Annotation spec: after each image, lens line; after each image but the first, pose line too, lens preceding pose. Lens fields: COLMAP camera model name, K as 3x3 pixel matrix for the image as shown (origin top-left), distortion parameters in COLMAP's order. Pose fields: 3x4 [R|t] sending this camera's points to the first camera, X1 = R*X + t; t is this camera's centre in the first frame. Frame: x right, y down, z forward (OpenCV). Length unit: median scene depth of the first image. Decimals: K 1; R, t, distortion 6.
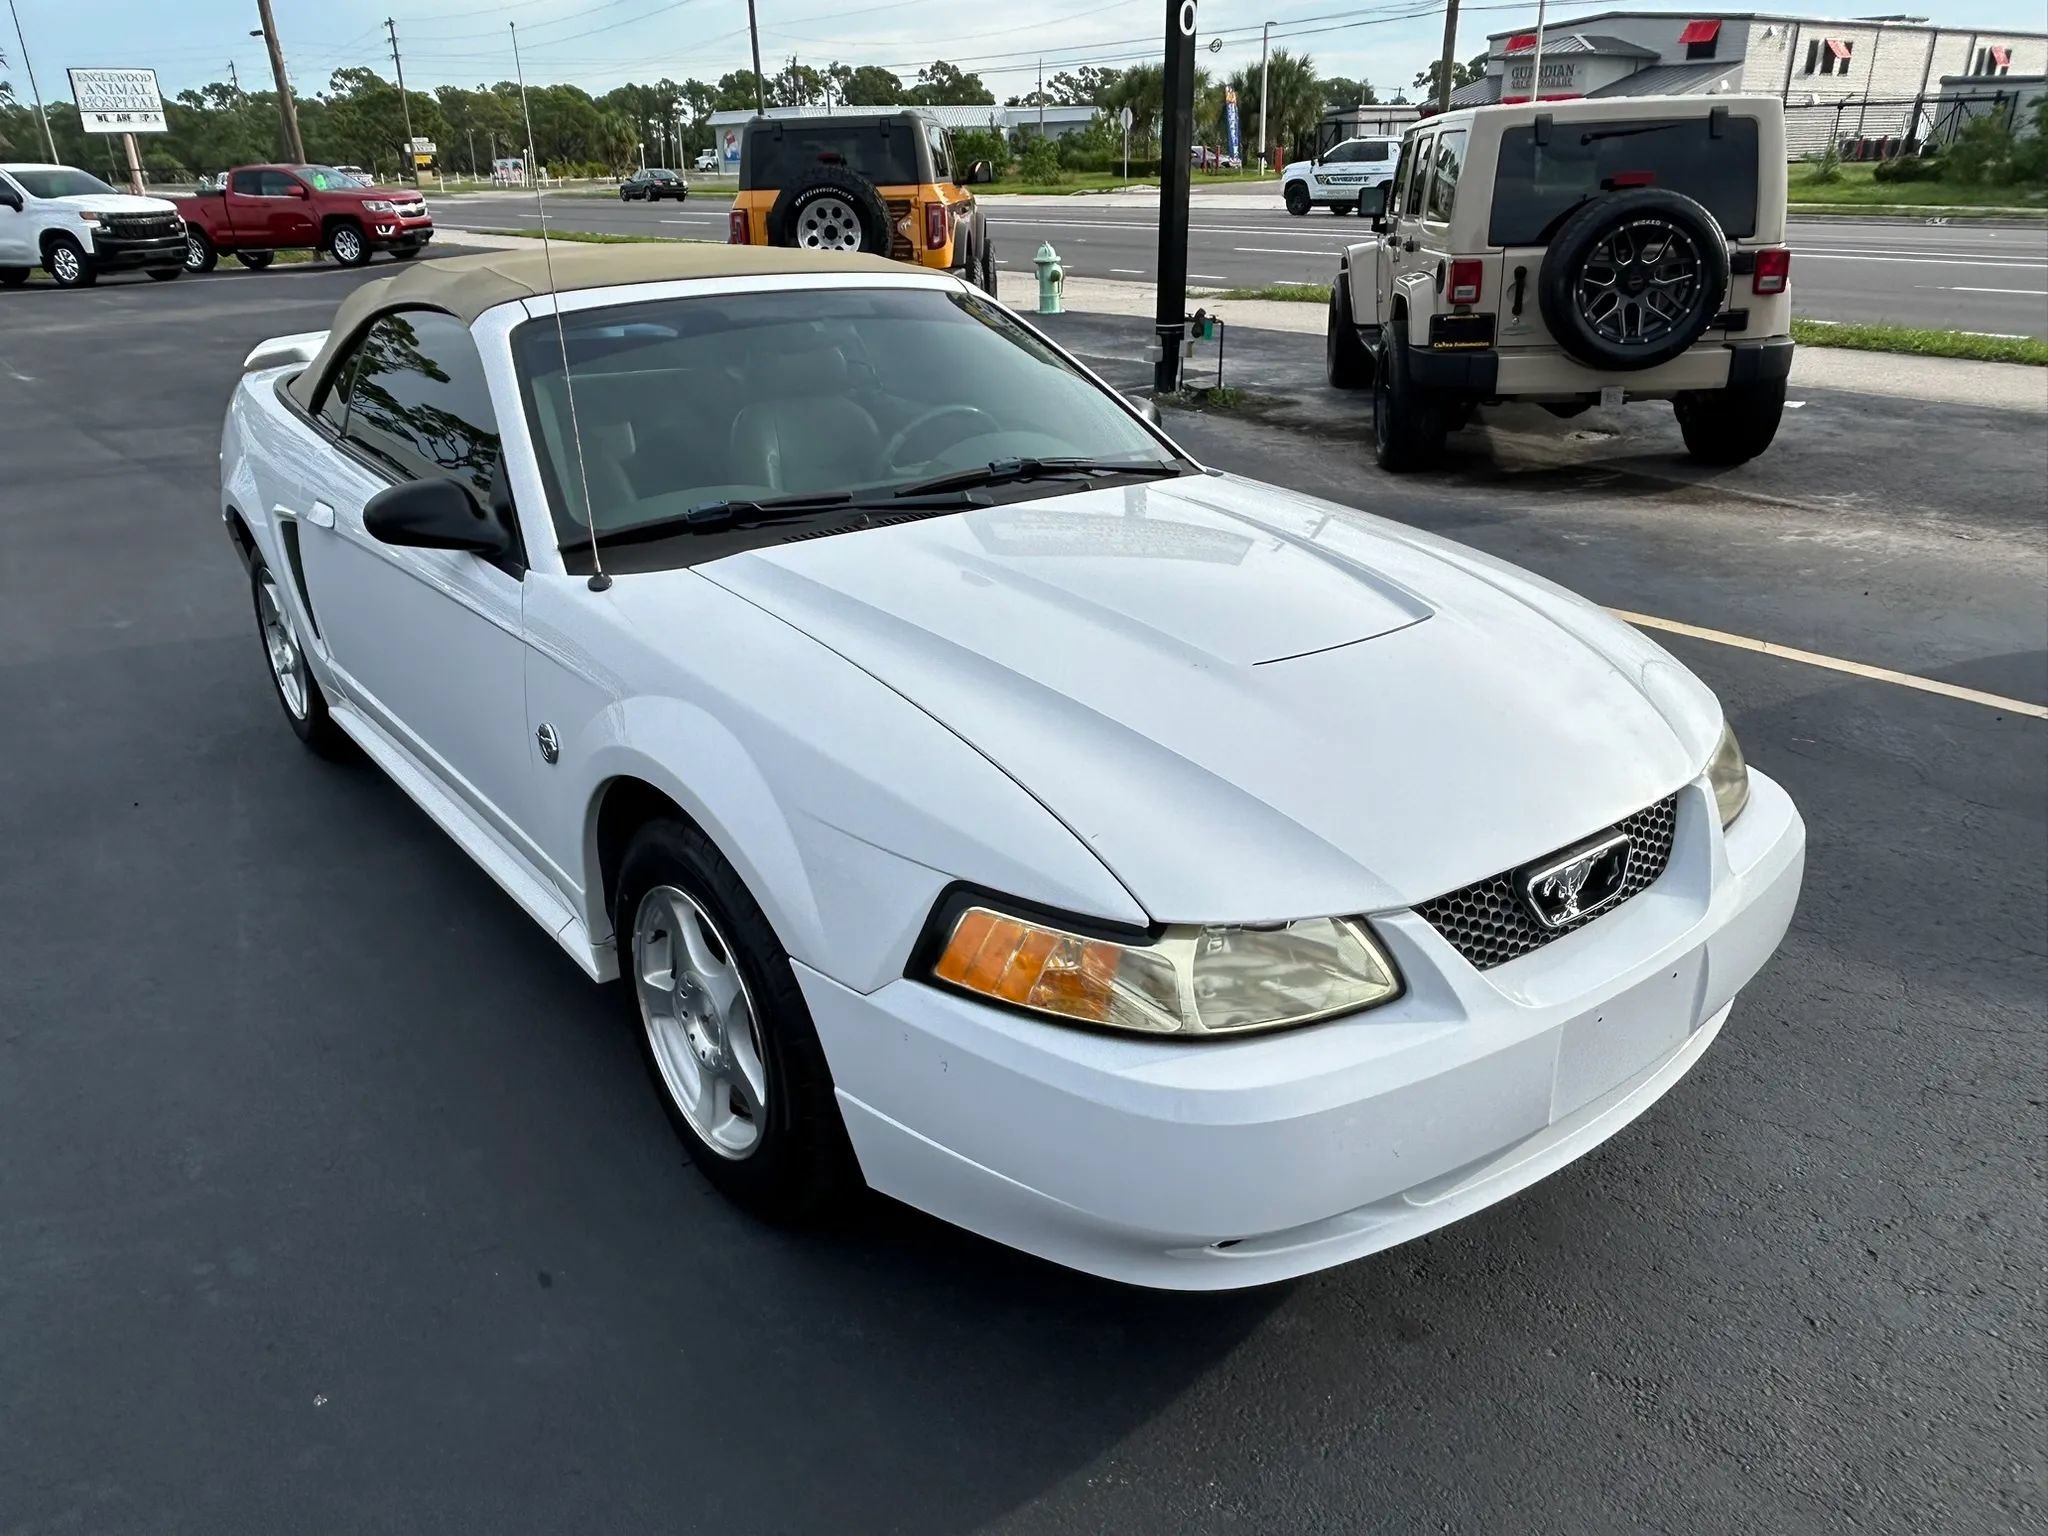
lens RADIAL K [[1460.7, 0, 1014.2], [0, 1460.7, 776.2], [0, 0, 1]] dist [-0.009552, 0.000931]
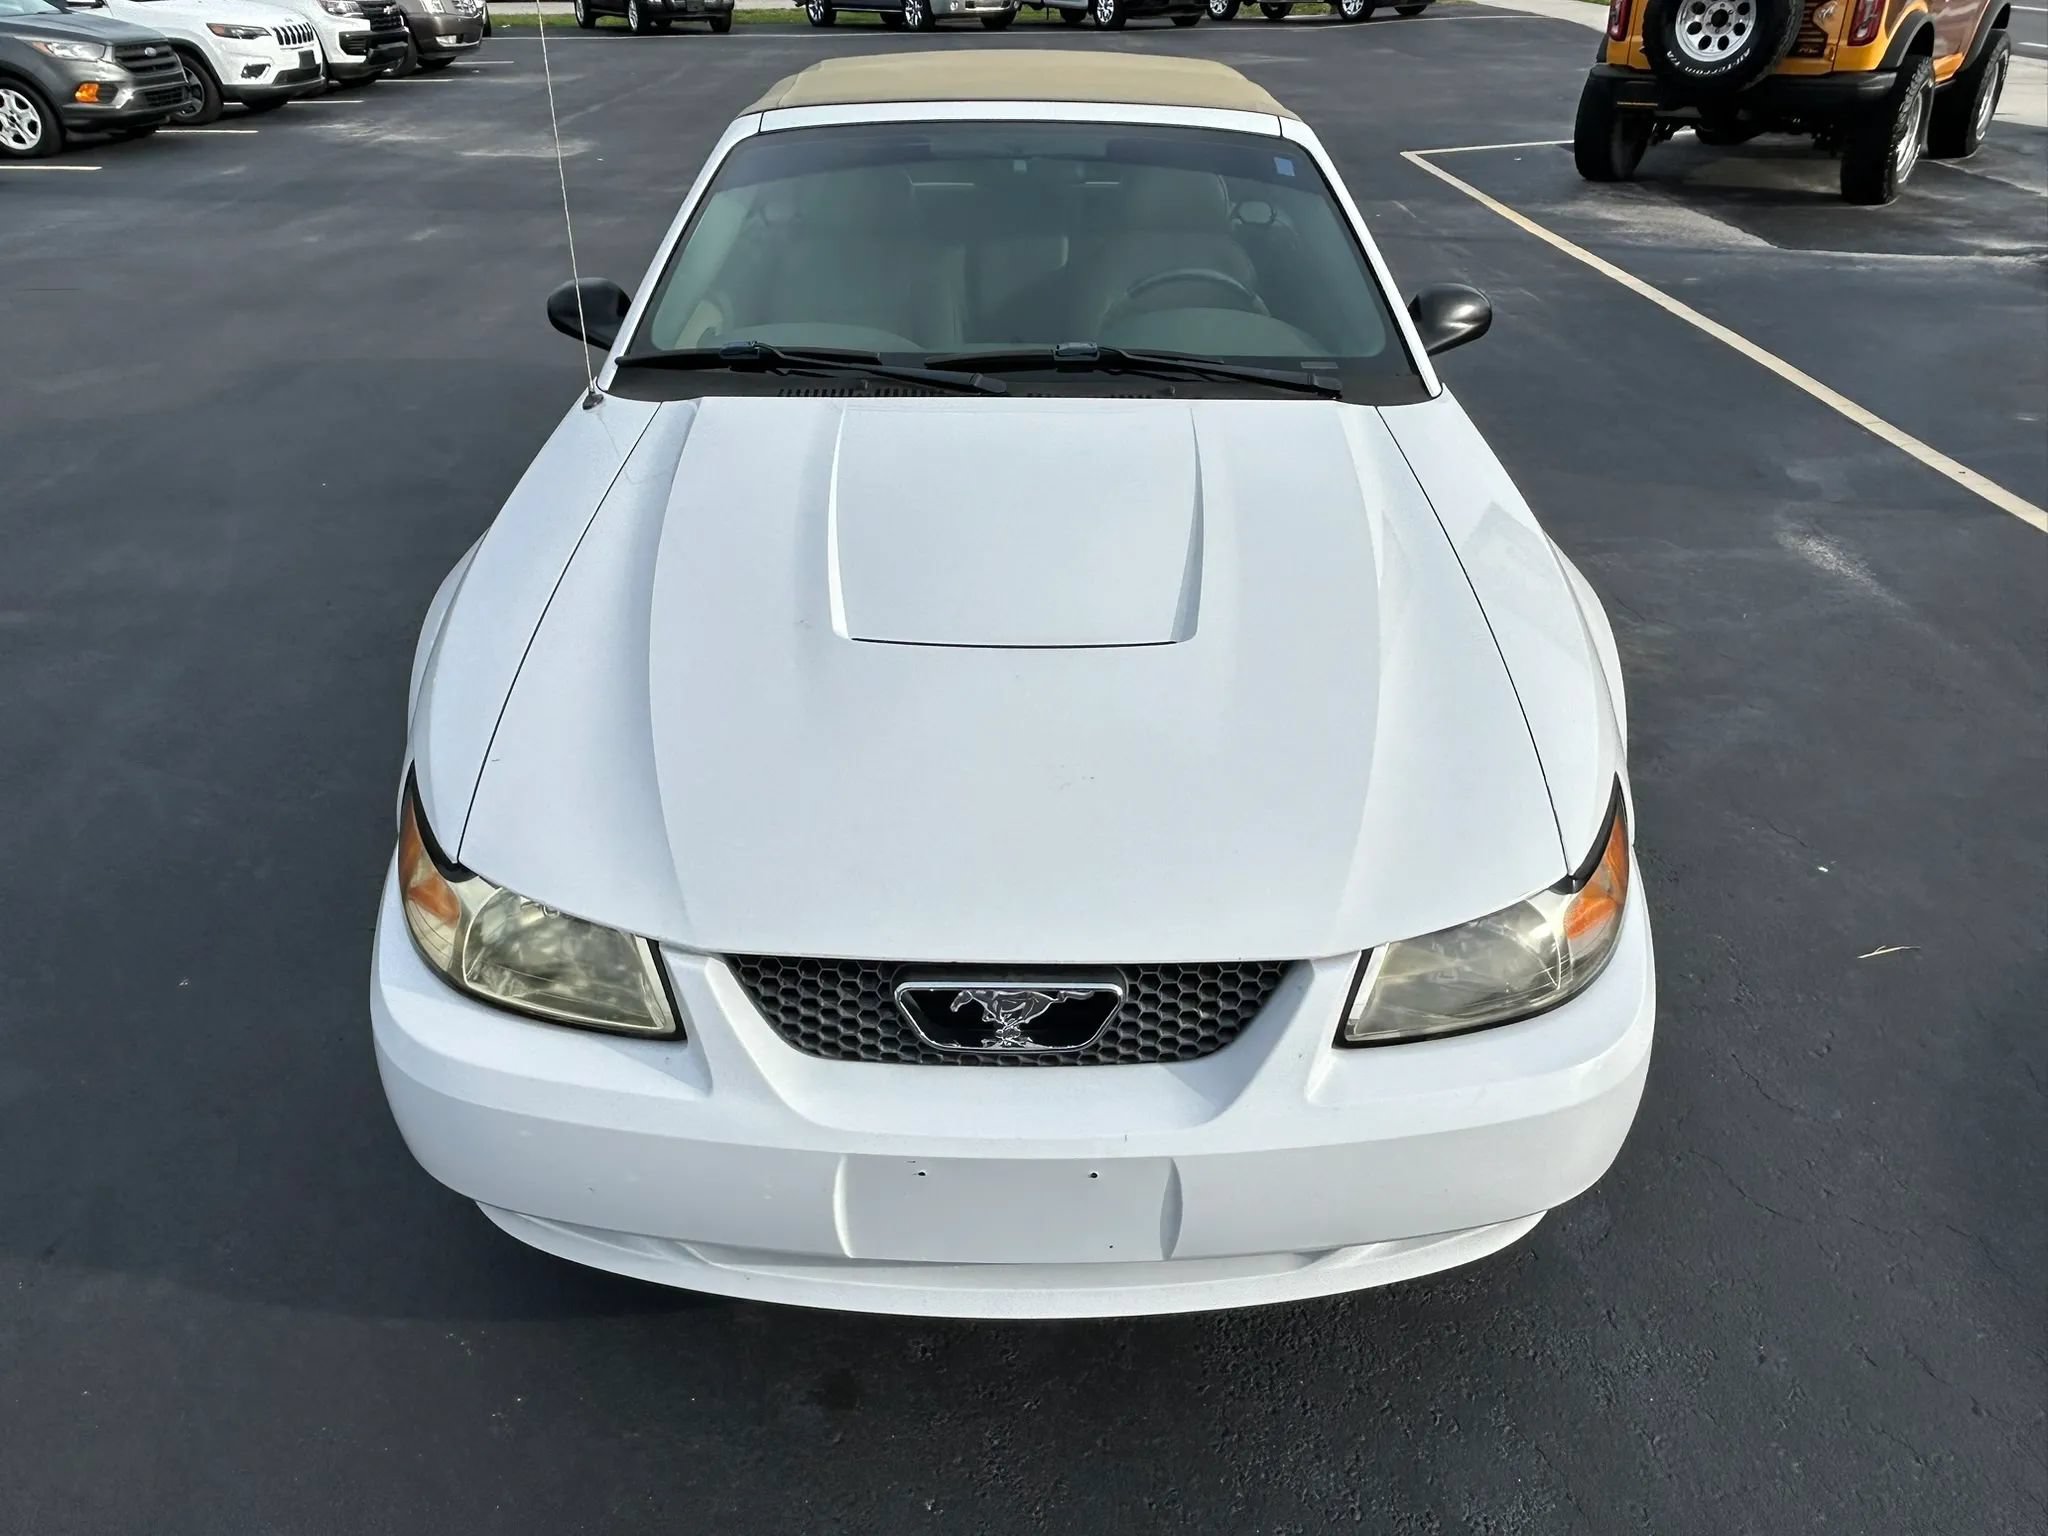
lens RADIAL K [[1453.1, 0, 1025.9], [0, 1453.1, 765.9], [0, 0, 1]] dist [0.008331, 0.004985]
pose [[0.788903, 0.319796, -0.524750, 0.168361], [-0.246410, 0.946887, 0.206608, -0.048490], [0.562951, -0.033690, 0.825803, 0.077597]]
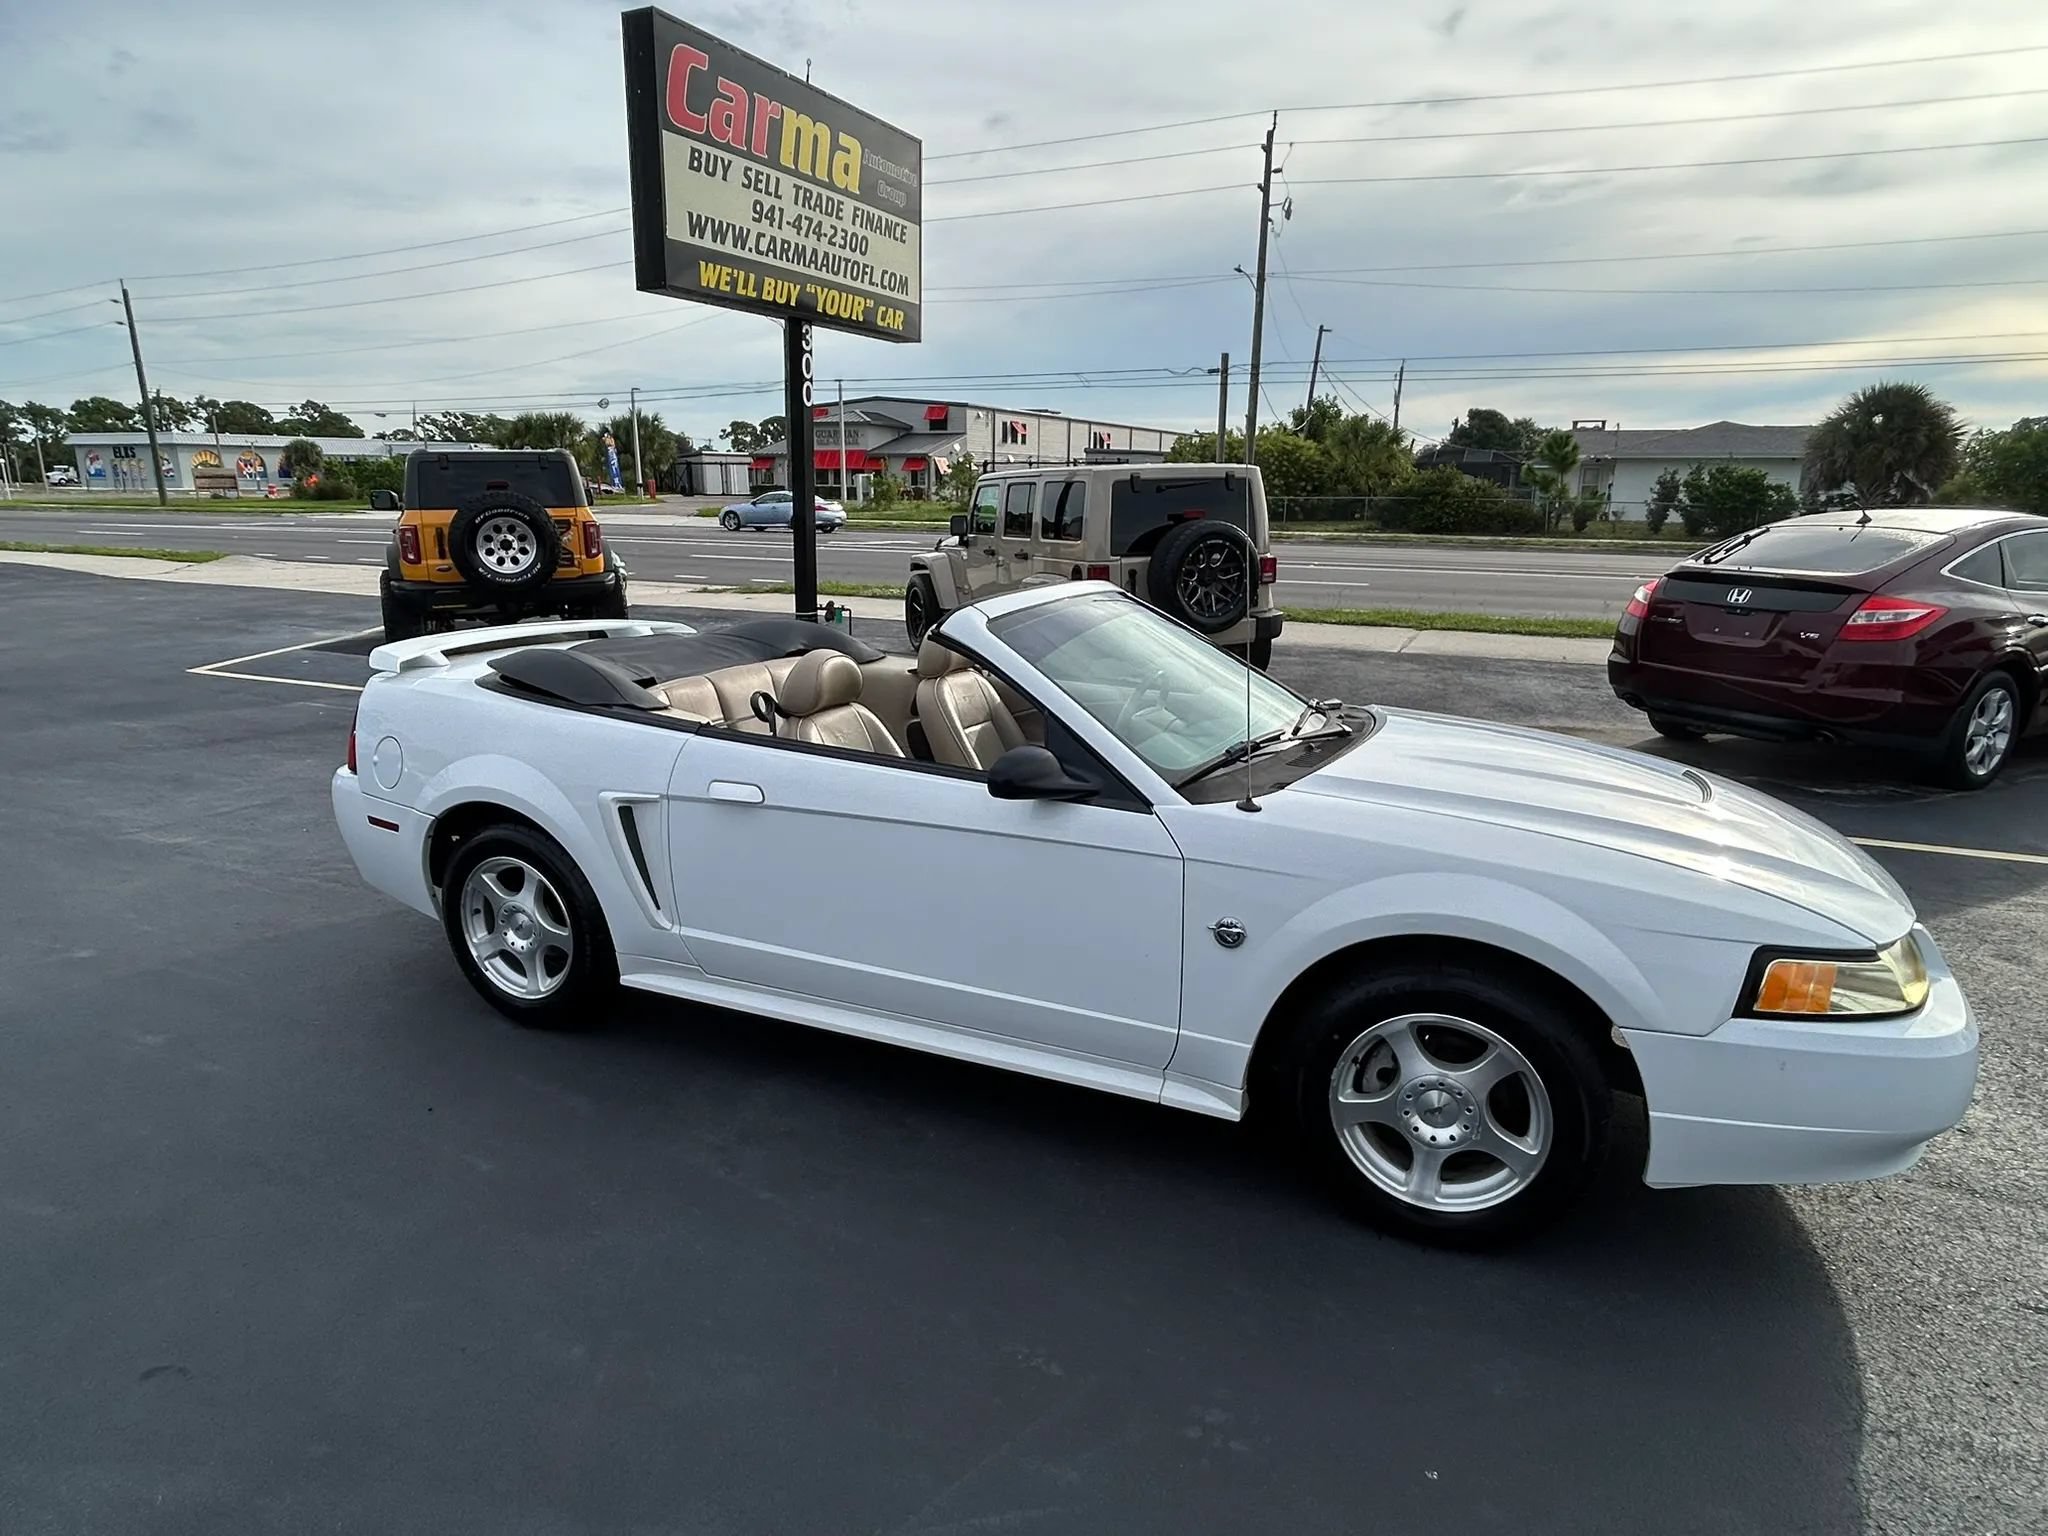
lens RADIAL K [[1160.2, 0, 1018.0], [0, 1160.2, 760.5], [0, 0, 1]] dist [-0.004726, 0.000979]
pose [[0.878232, -0.085524, 0.470525, -0.263770], [0.164469, 0.977879, -0.129238, -0.019418], [-0.449063, 0.190888, 0.872871, 0.044530]]
